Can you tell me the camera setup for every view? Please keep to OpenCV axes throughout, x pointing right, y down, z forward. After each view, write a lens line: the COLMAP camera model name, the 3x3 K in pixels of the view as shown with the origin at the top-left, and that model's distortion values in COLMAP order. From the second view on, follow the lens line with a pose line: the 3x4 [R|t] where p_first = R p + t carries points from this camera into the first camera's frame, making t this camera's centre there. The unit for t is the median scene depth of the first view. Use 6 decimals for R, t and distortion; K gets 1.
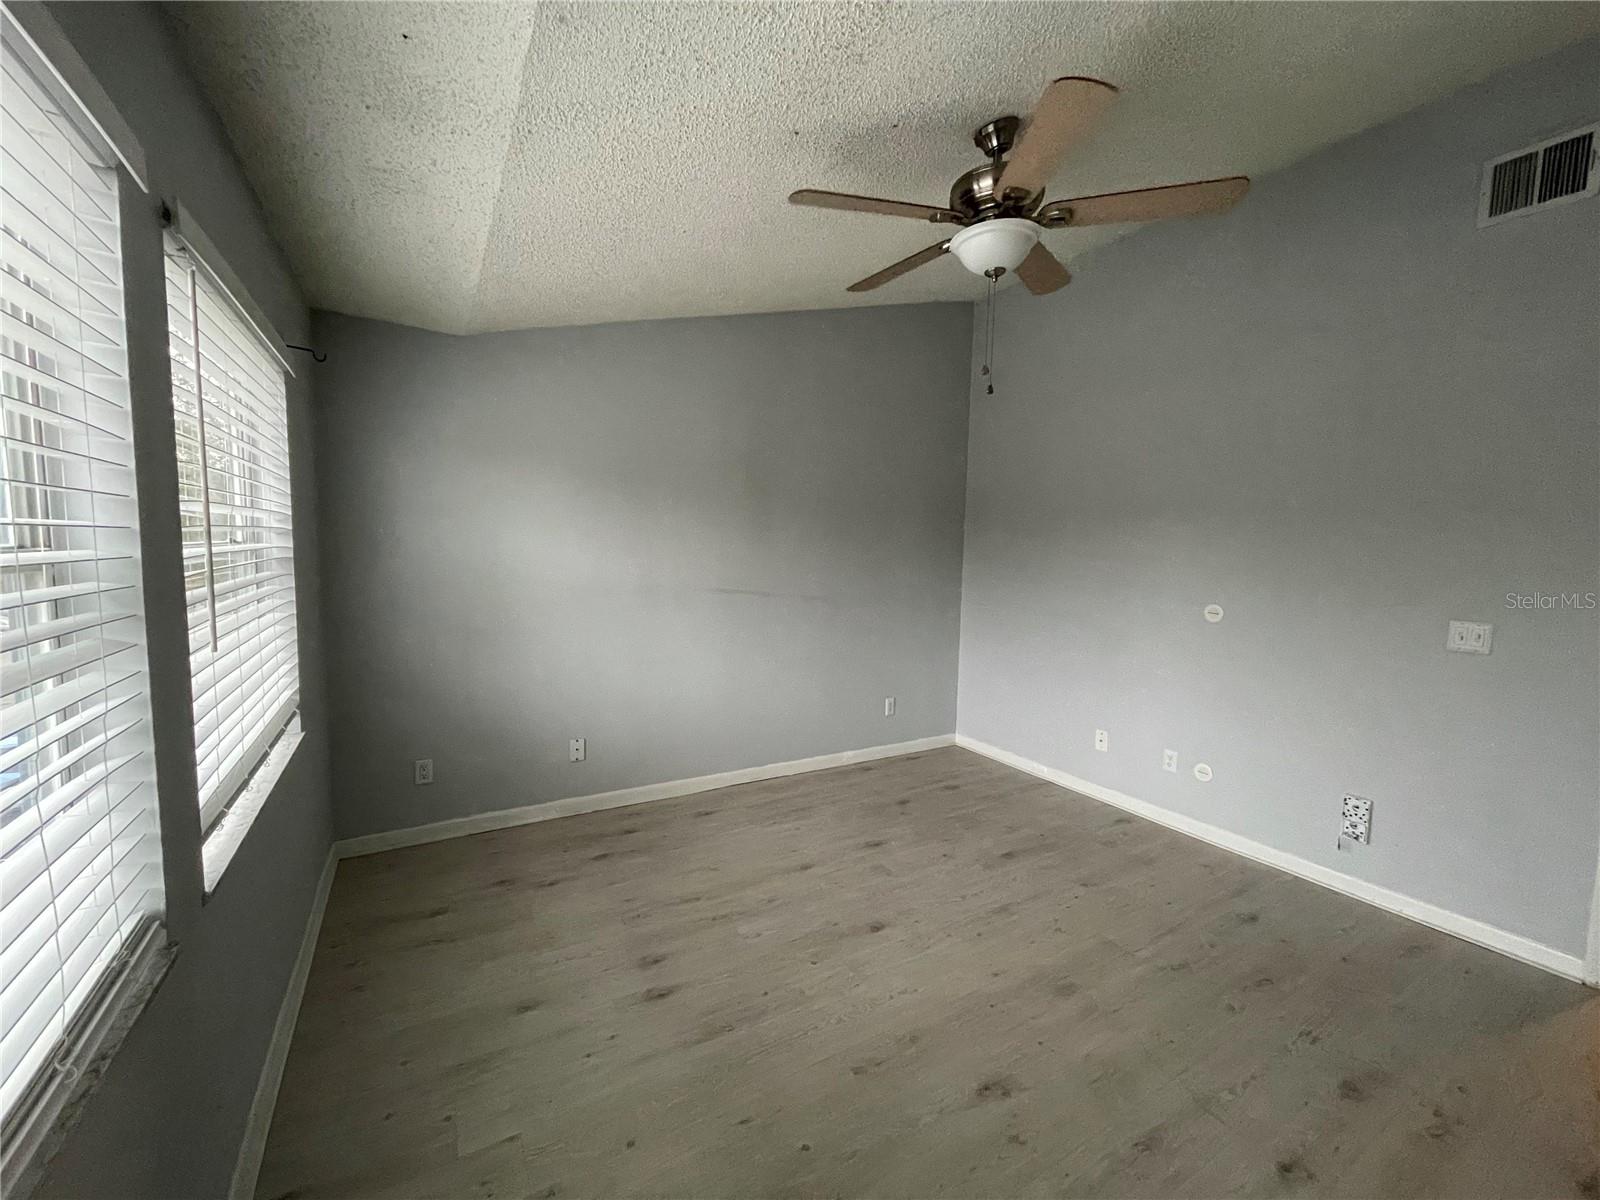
lens RADIAL K [[648.8, 0, 797.2], [0, 648.8, 597.6], [0, 0, 1]] dist [0.000577, -0.000053]
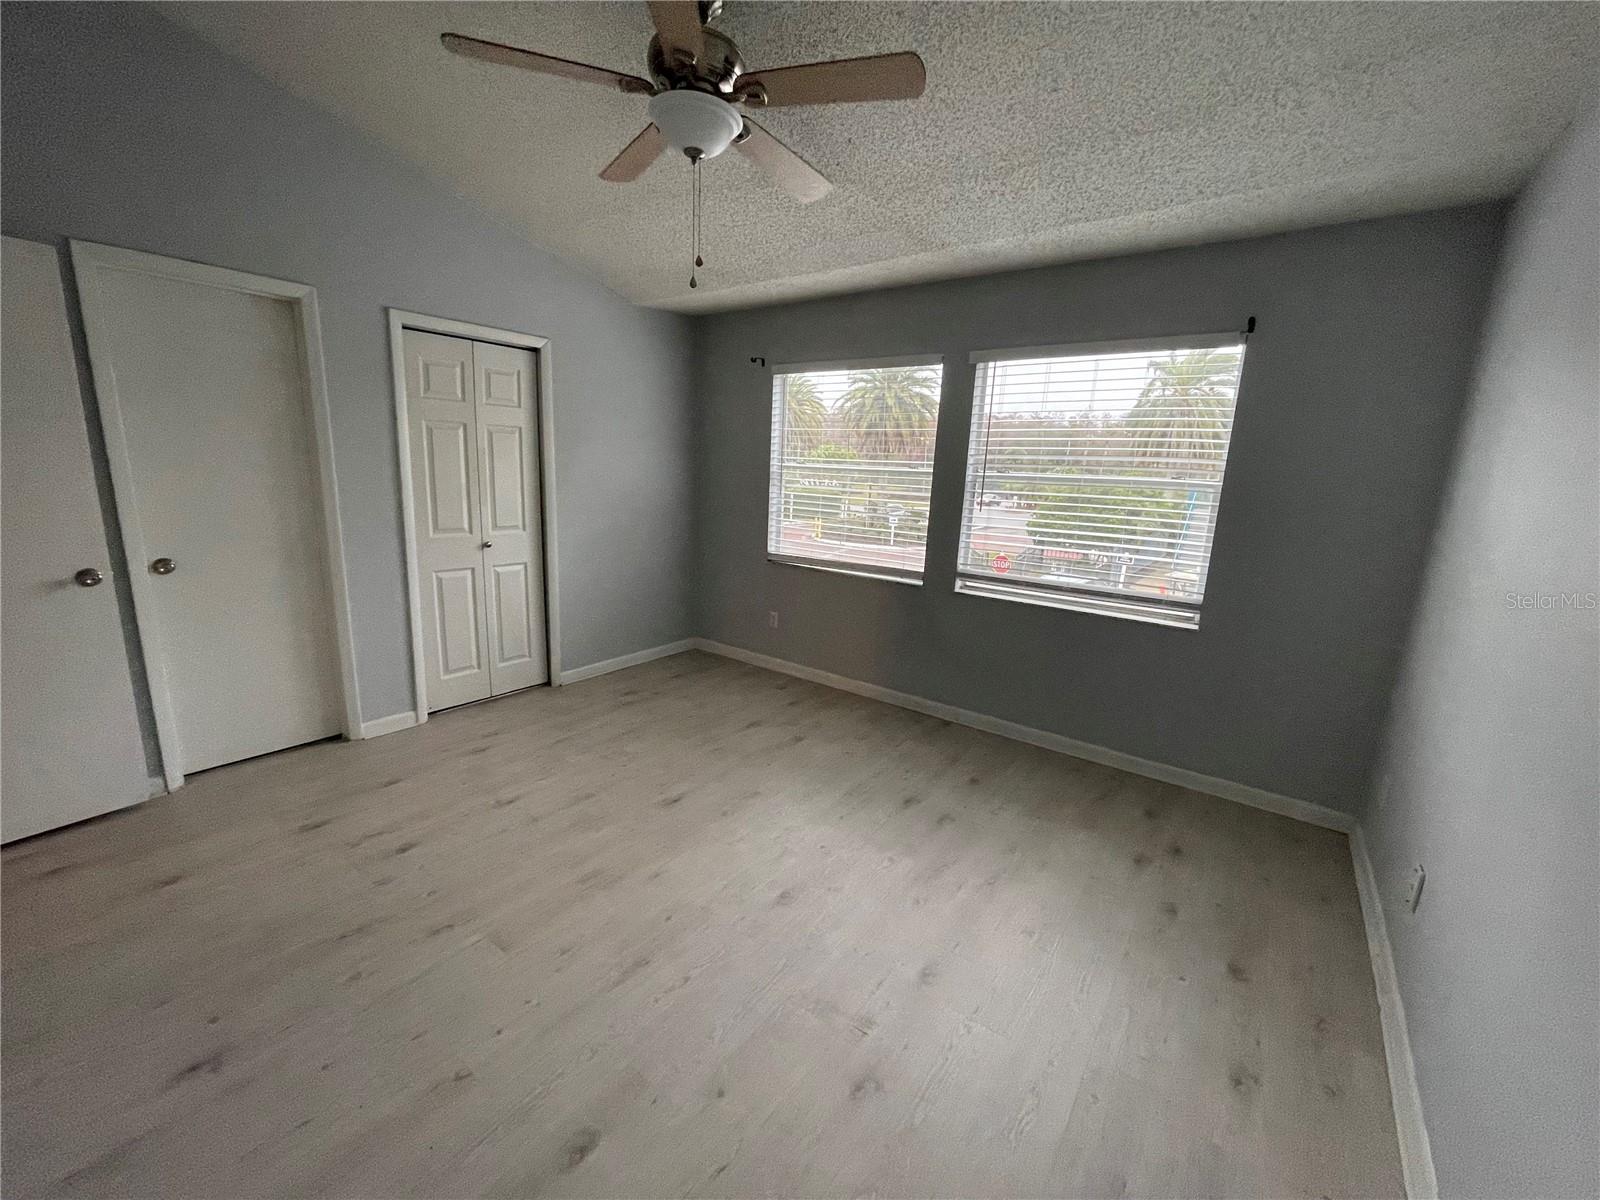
lens RADIAL K [[641.7, 0, 792.9], [0, 641.7, 600.5], [0, 0, 1]] dist [-0.000555, -0.000161]
pose [[-0.926409, 0.026527, -0.375583, 0.343274], [-0.085161, 0.956902, 0.277643, -0.096126], [0.366761, 0.289197, -0.884224, 1.334173]]
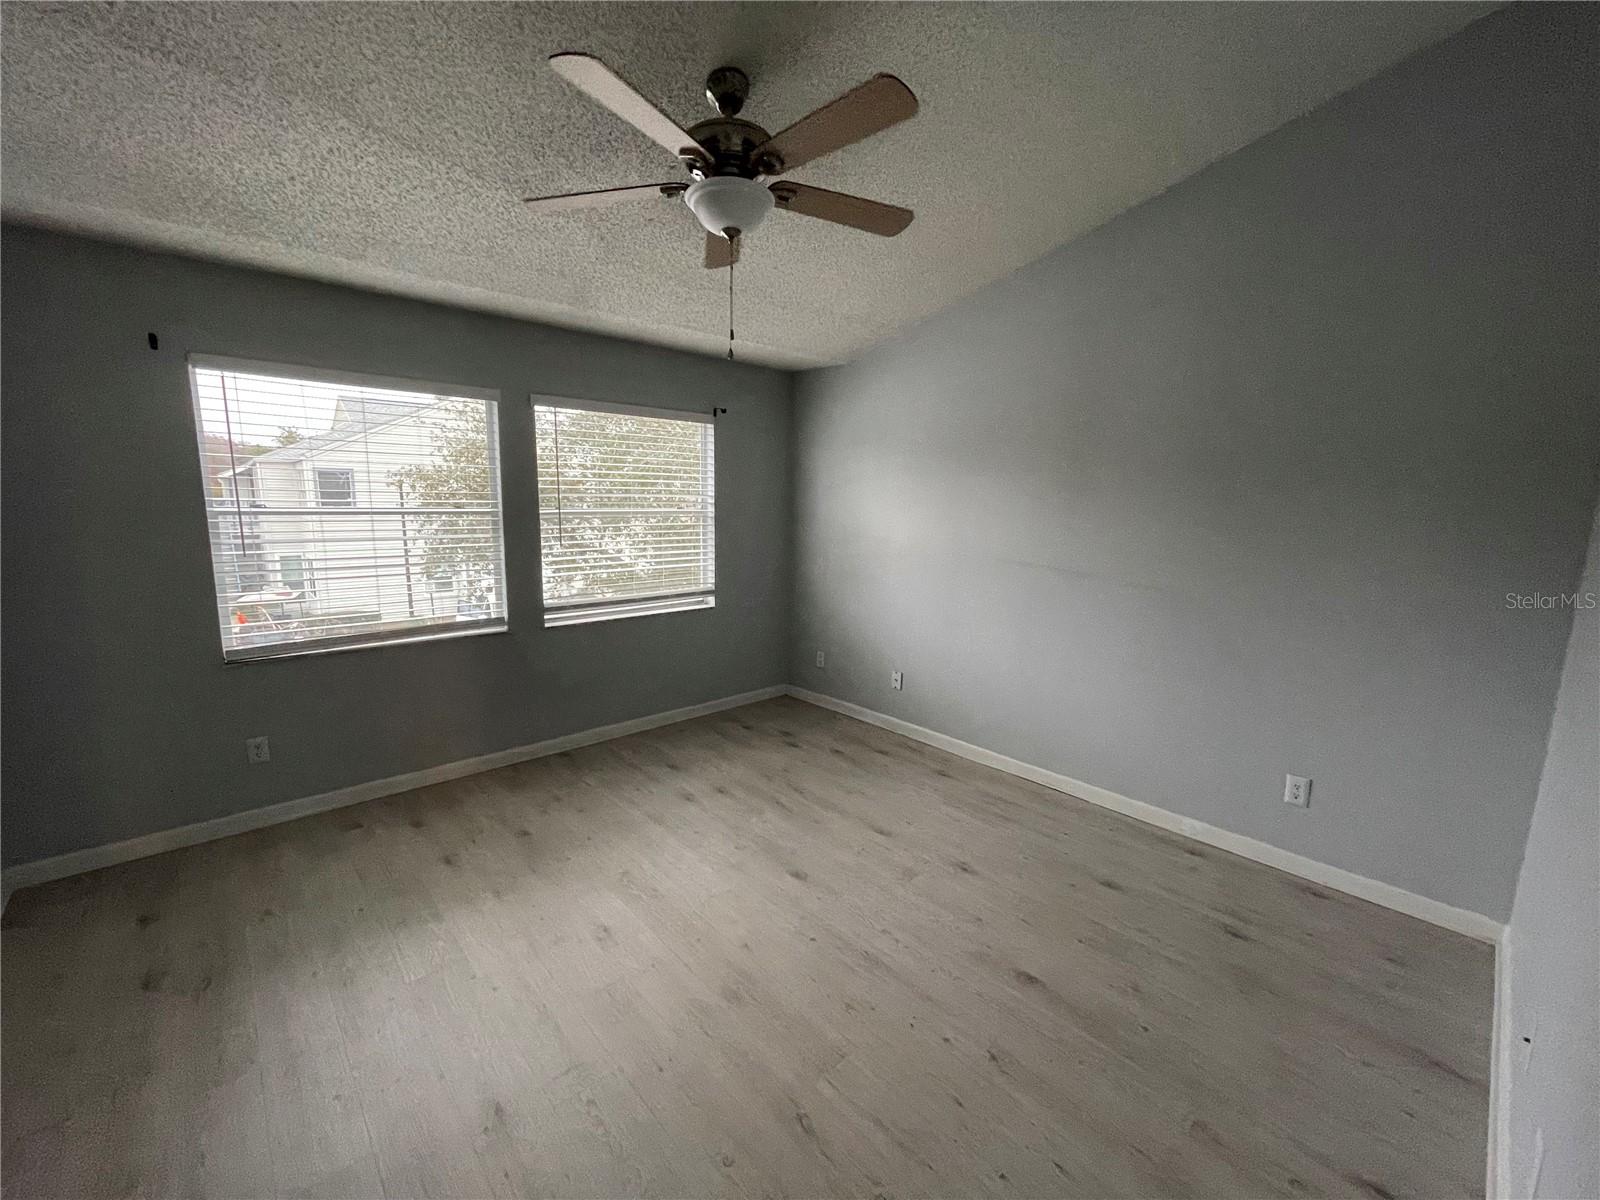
lens RADIAL K [[641.7, 0, 792.9], [0, 641.7, 600.5], [0, 0, 1]] dist [-0.000555, -0.000161]
pose [[0.209283, 0.136651, -0.968260, 0.860733], [-0.095443, 0.988314, 0.118851, -0.044922], [0.973186, 0.067540, 0.219879, 0.589341]]
